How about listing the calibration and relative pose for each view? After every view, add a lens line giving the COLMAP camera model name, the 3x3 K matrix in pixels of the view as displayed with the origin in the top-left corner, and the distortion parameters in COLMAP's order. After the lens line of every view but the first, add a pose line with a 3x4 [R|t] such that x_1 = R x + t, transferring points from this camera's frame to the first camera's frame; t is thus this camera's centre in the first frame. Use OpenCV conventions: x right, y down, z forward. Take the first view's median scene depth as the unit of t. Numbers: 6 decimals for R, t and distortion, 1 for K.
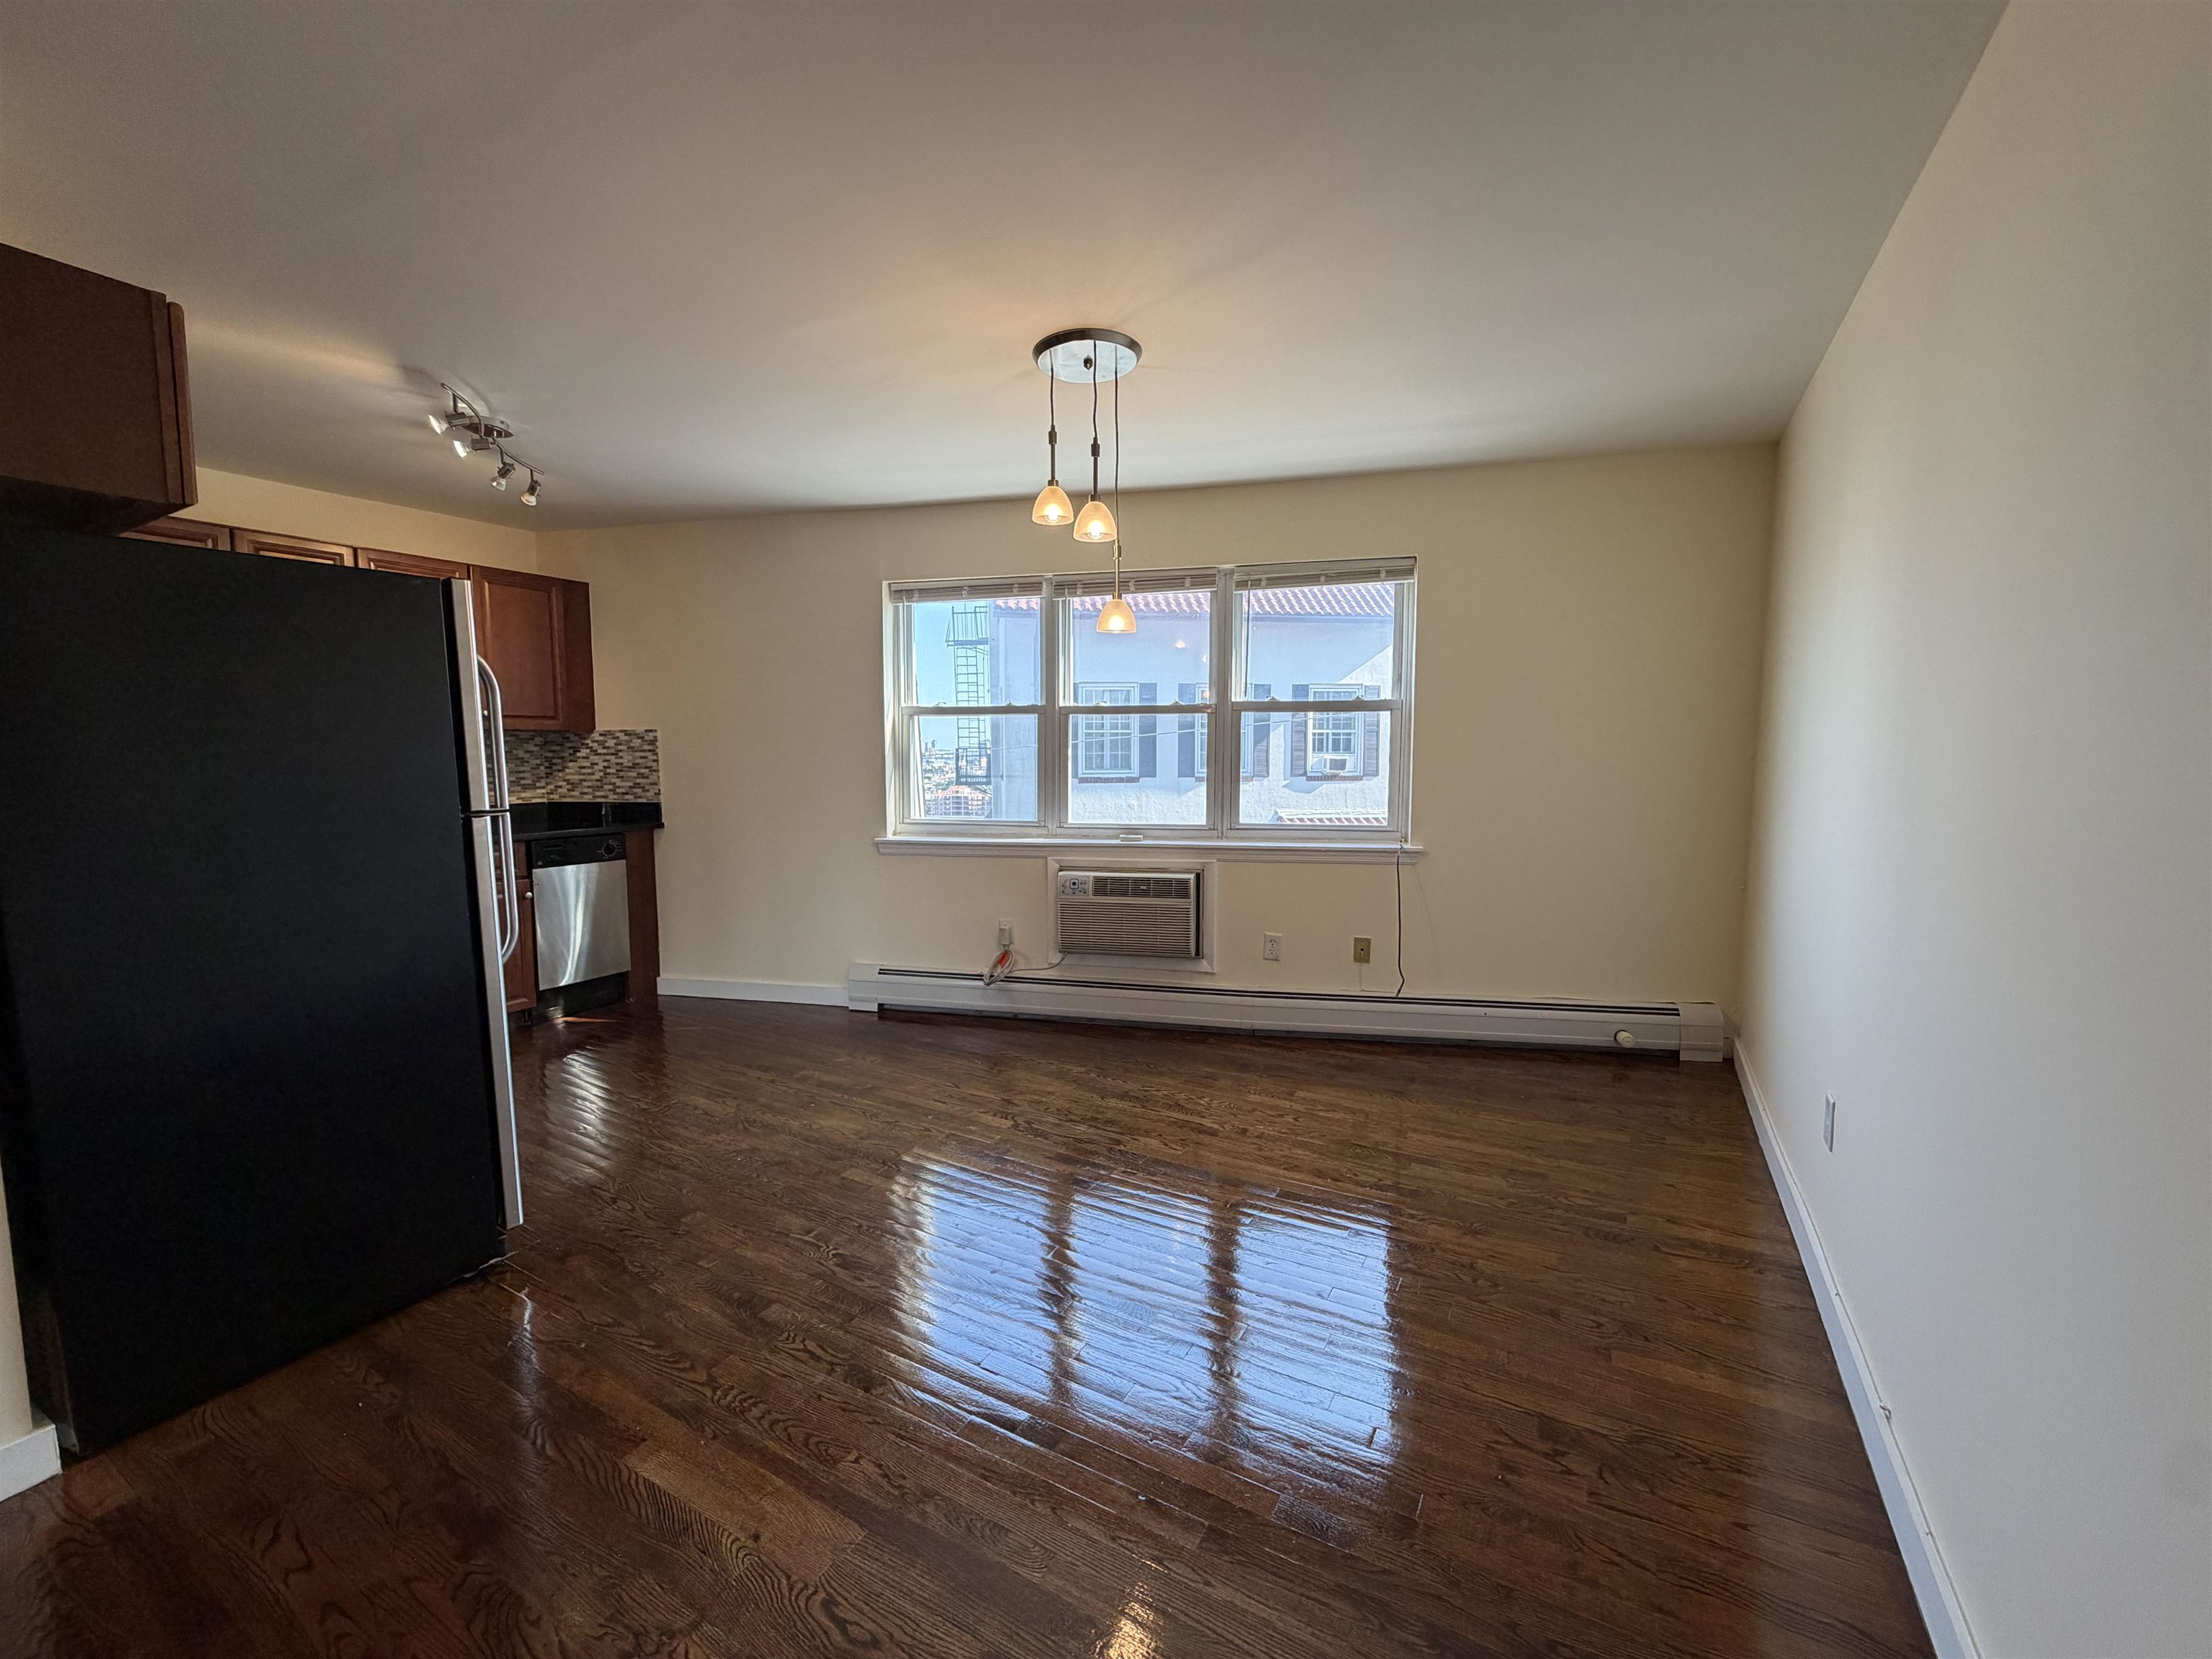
lens RADIAL K [[886.4, 0, 1101.4], [0, 886.4, 827.1], [0, 0, 1]] dist [-0.001619, 0.001026]
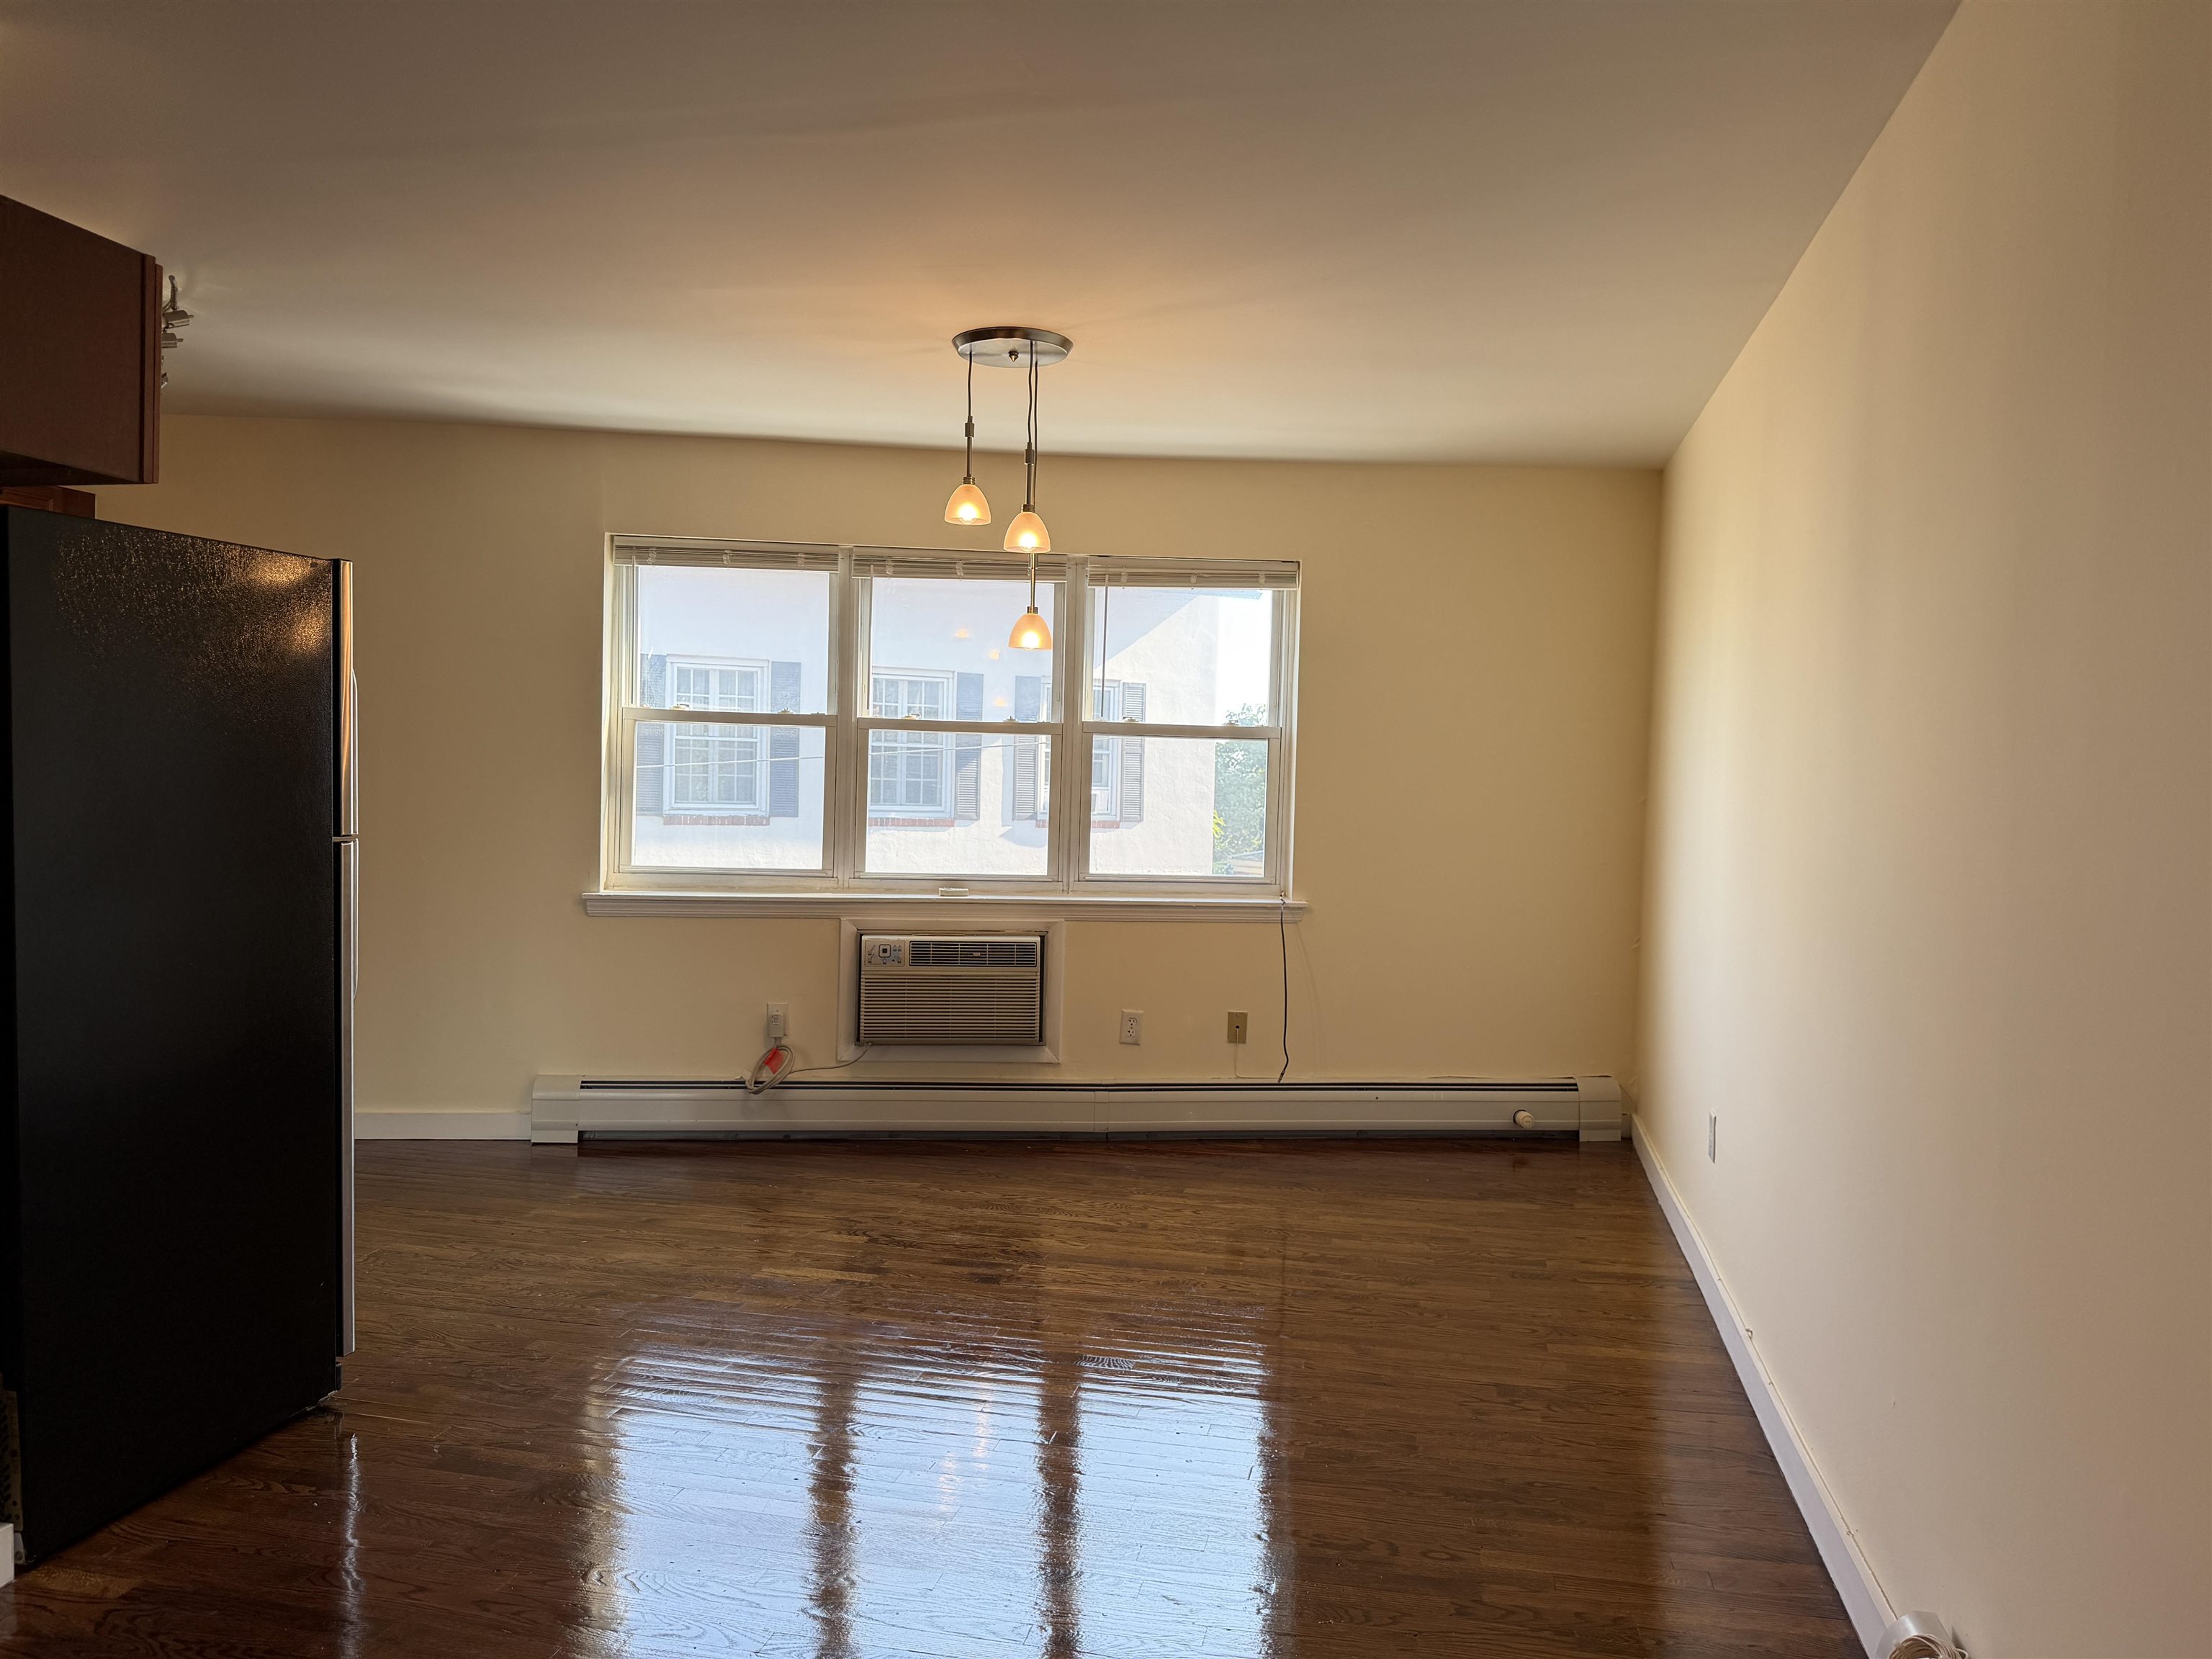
lens RADIAL K [[1549.7, 0, 1097.3], [0, 1549.7, 819.7], [0, 0, 1]] dist [0.062940, -0.059557]
pose [[0.955072, 0.018301, 0.295810, -0.255585], [-0.001447, 0.998368, -0.057096, 0.027661], [-0.296372, 0.054102, 0.953539, -0.338981]]
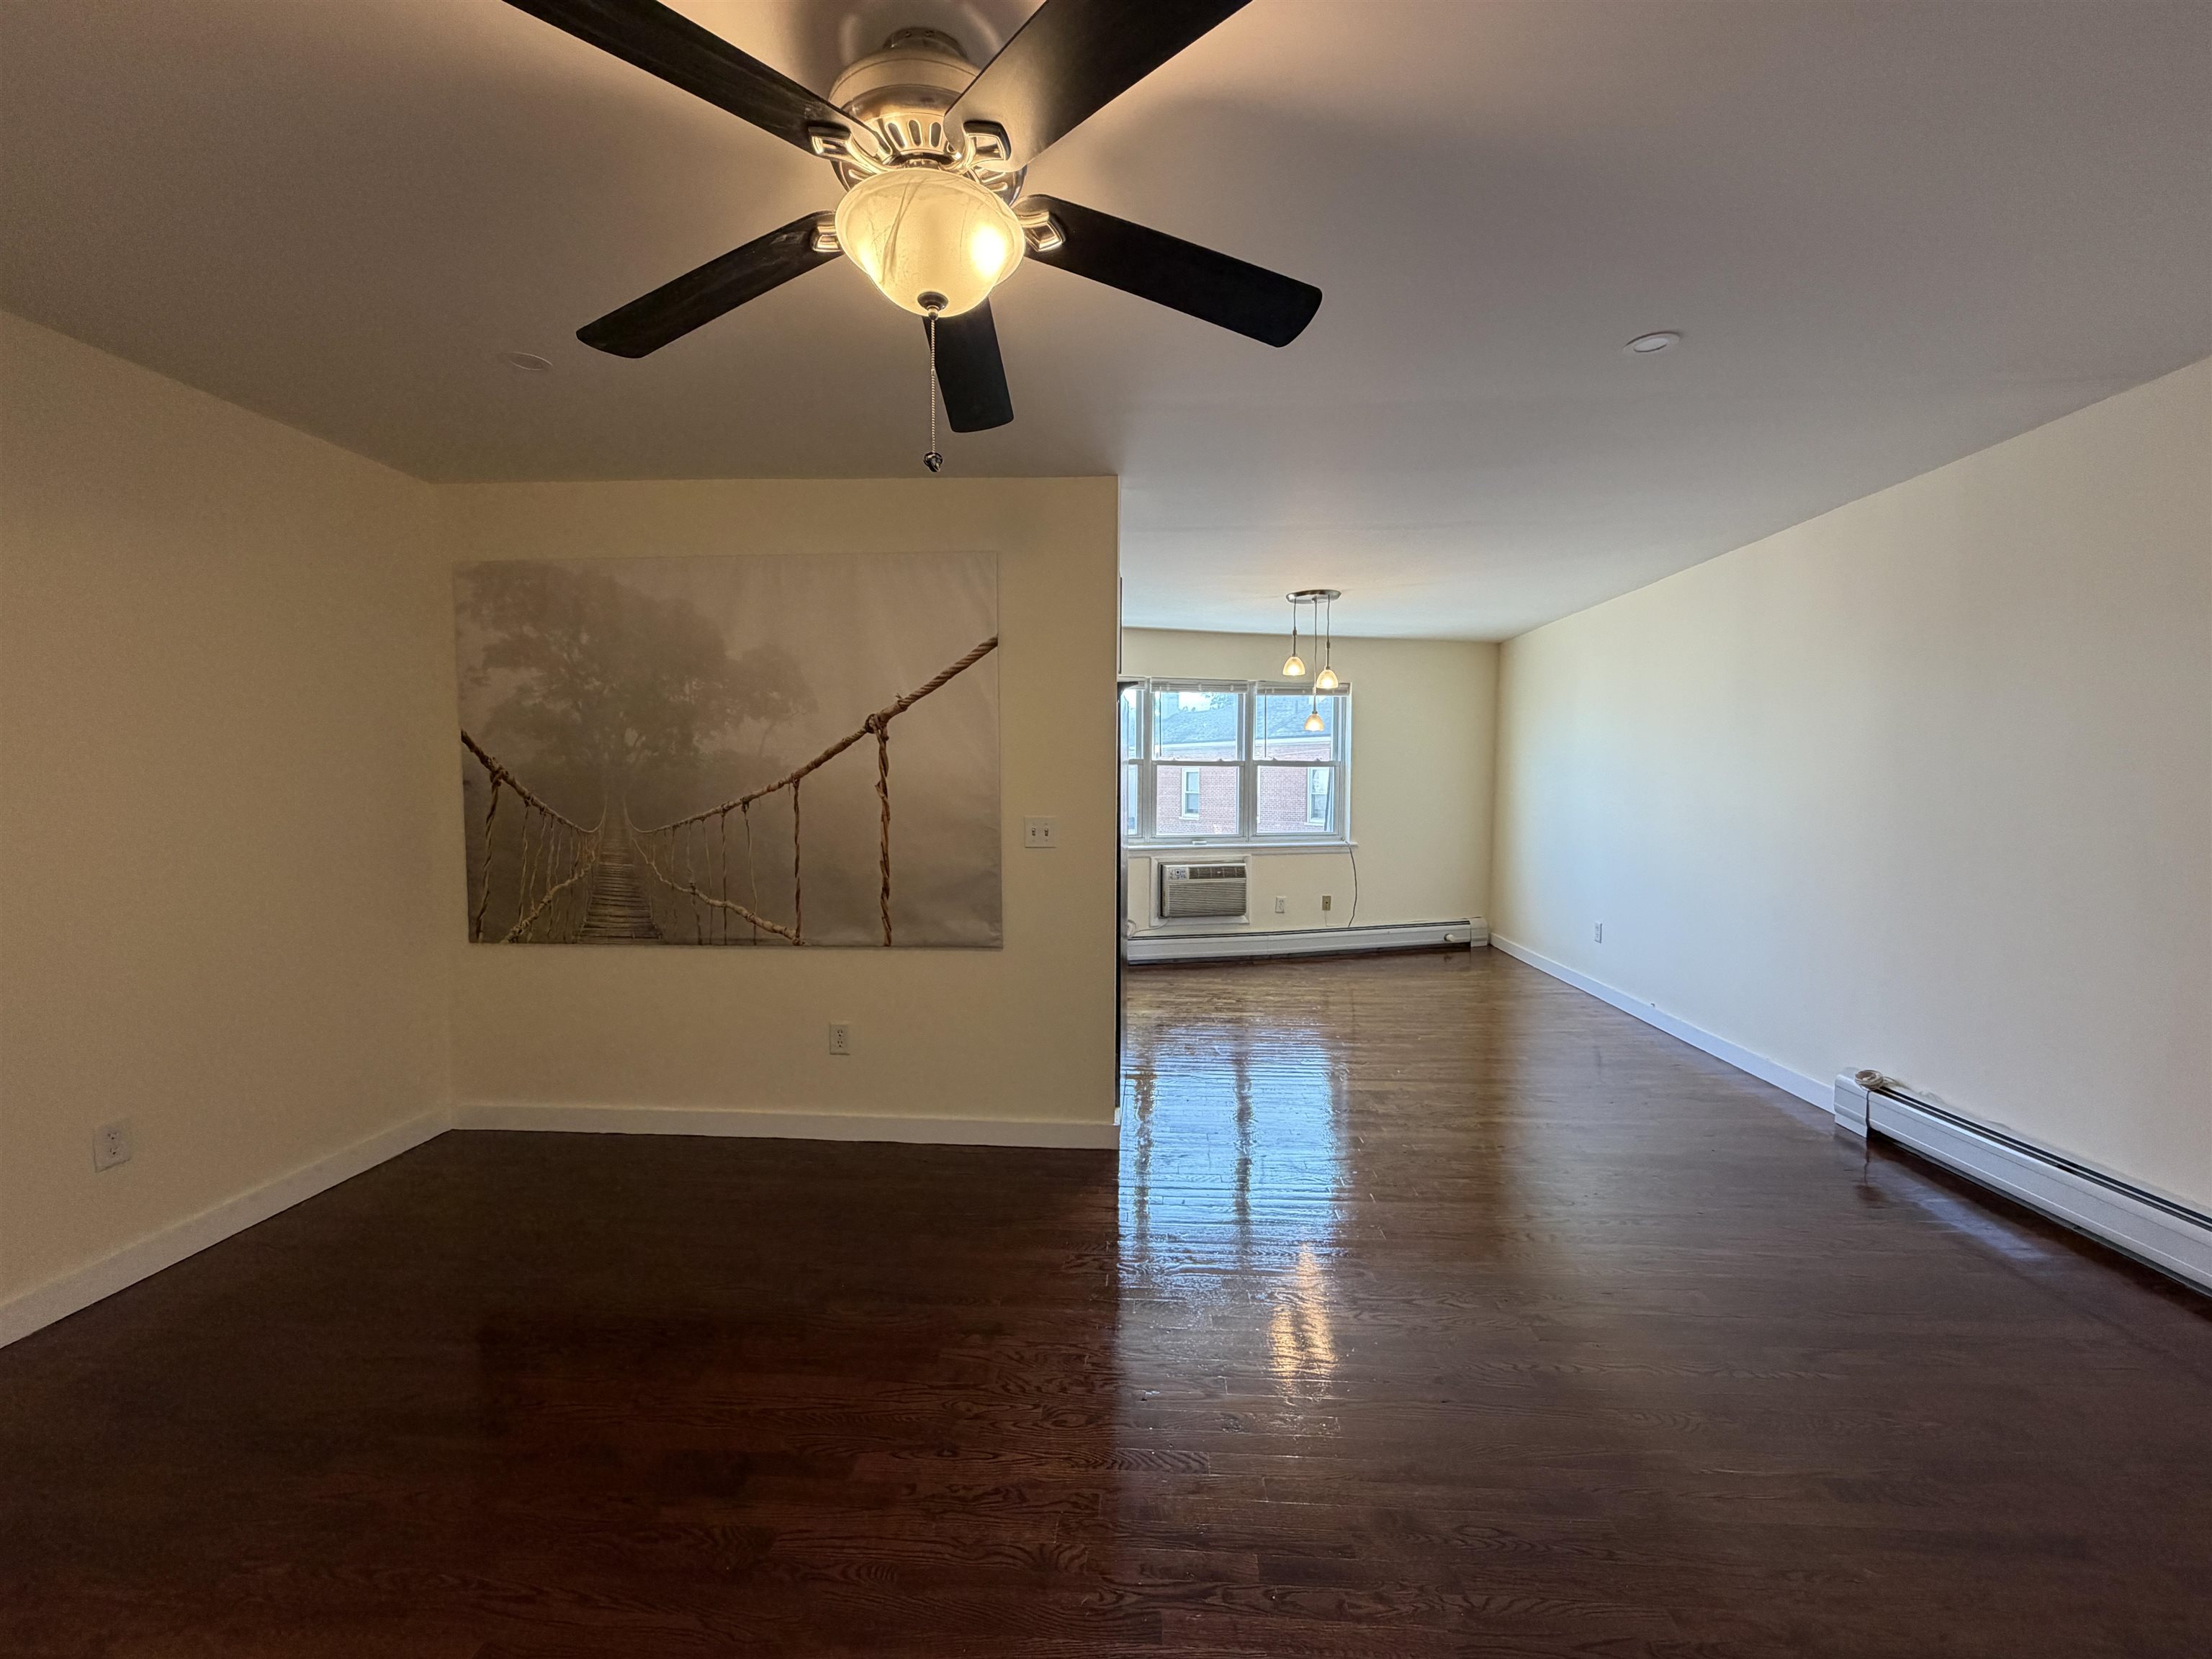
lens RADIAL K [[886.4, 0, 1109.3], [0, 886.4, 827.5], [0, 0, 1]] dist [-0.001619, 0.001026]
pose [[0.890239, -0.015841, 0.455219, -0.871597], [0.032596, 0.999048, -0.028979, 0.025799], [-0.454326, 0.040636, 0.889908, -0.366121]]
